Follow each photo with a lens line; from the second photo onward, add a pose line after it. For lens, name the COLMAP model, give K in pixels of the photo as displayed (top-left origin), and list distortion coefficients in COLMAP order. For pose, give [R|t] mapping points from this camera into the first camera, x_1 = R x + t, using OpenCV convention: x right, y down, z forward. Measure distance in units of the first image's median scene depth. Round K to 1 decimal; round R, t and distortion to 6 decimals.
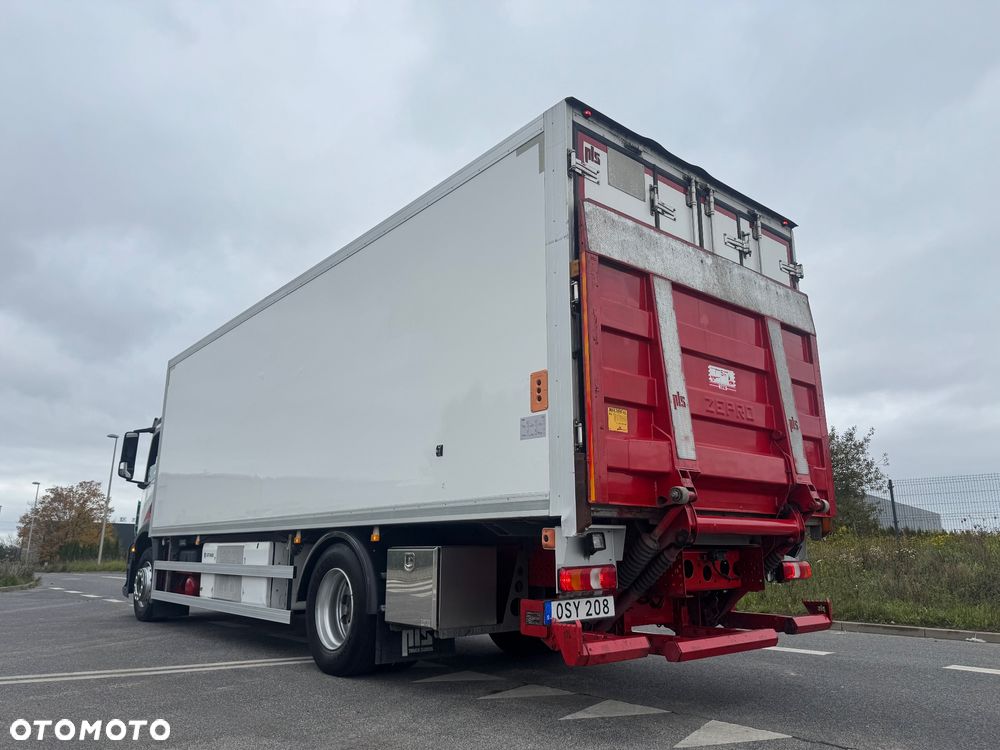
lens RADIAL K [[687.9, 0, 500.0], [0, 687.9, 375.0], [0, 0, 1]] dist [0.137951, -0.177036]
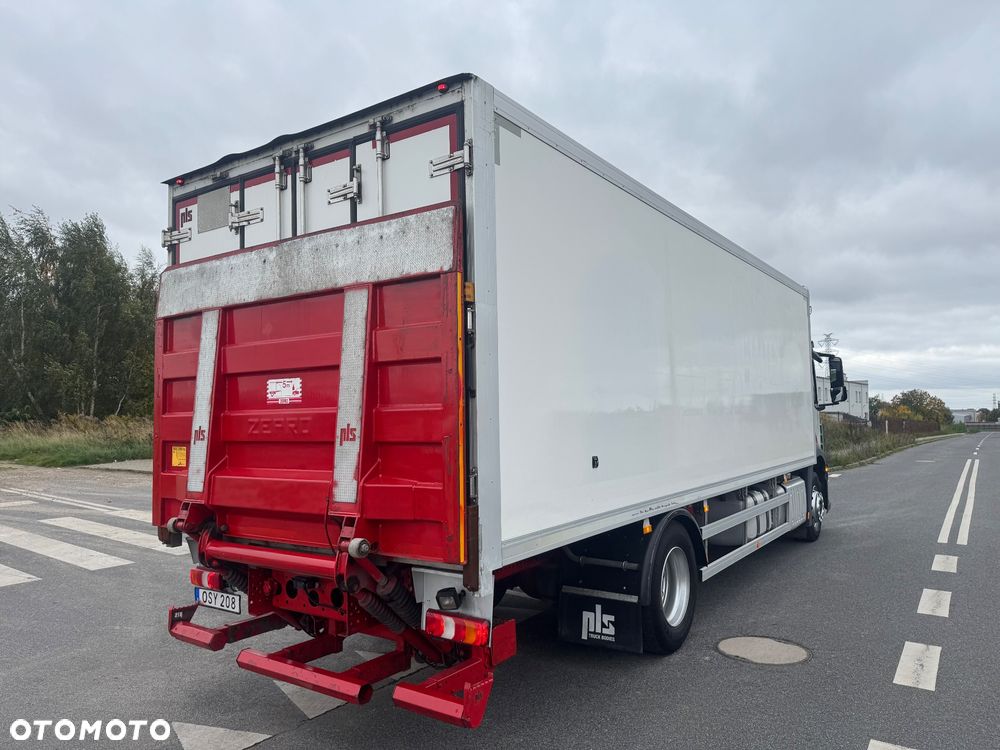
lens RADIAL K [[699.2, 0, 500.0], [0, 699.2, 375.0], [0, 0, 1]] dist [0.061664, -0.078888]
pose [[0.261772, -0.056506, -0.963474, 1.344393], [0.244678, 0.969557, 0.009615, 0.047388], [0.933599, -0.238258, 0.267629, 1.098546]]
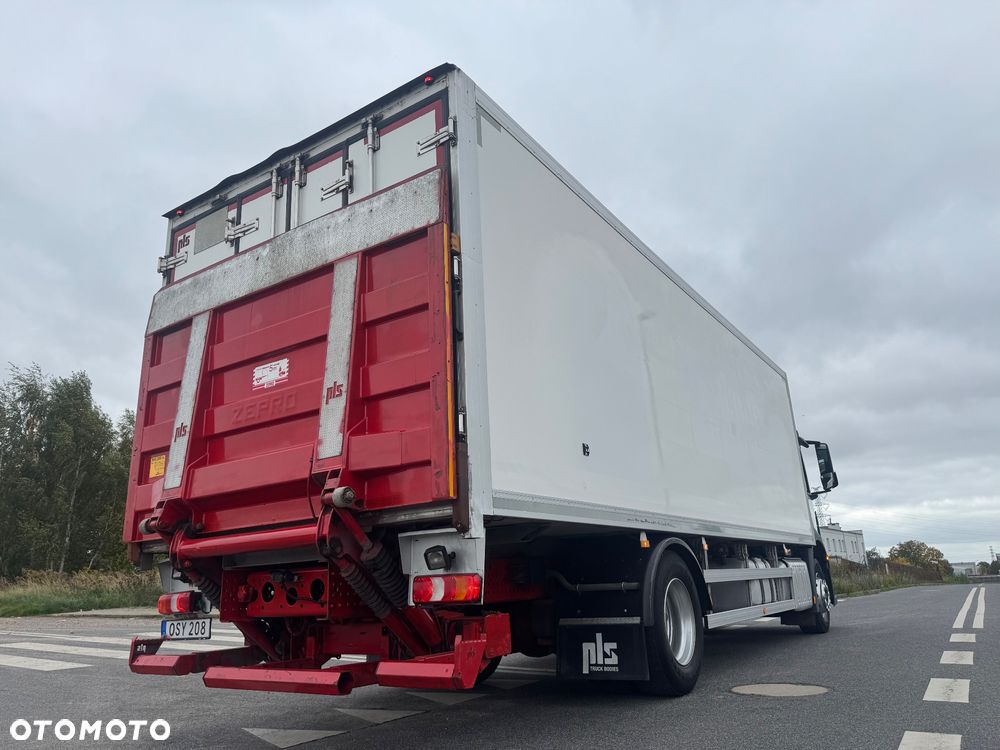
lens RADIAL K [[699.2, 0, 500.0], [0, 699.2, 375.0], [0, 0, 1]] dist [0.061664, -0.078888]
pose [[0.276109, -0.283902, -0.918239, 1.306951], [0.270921, 0.939627, -0.209050, 0.290558], [0.922153, -0.191050, 0.336355, 1.040794]]
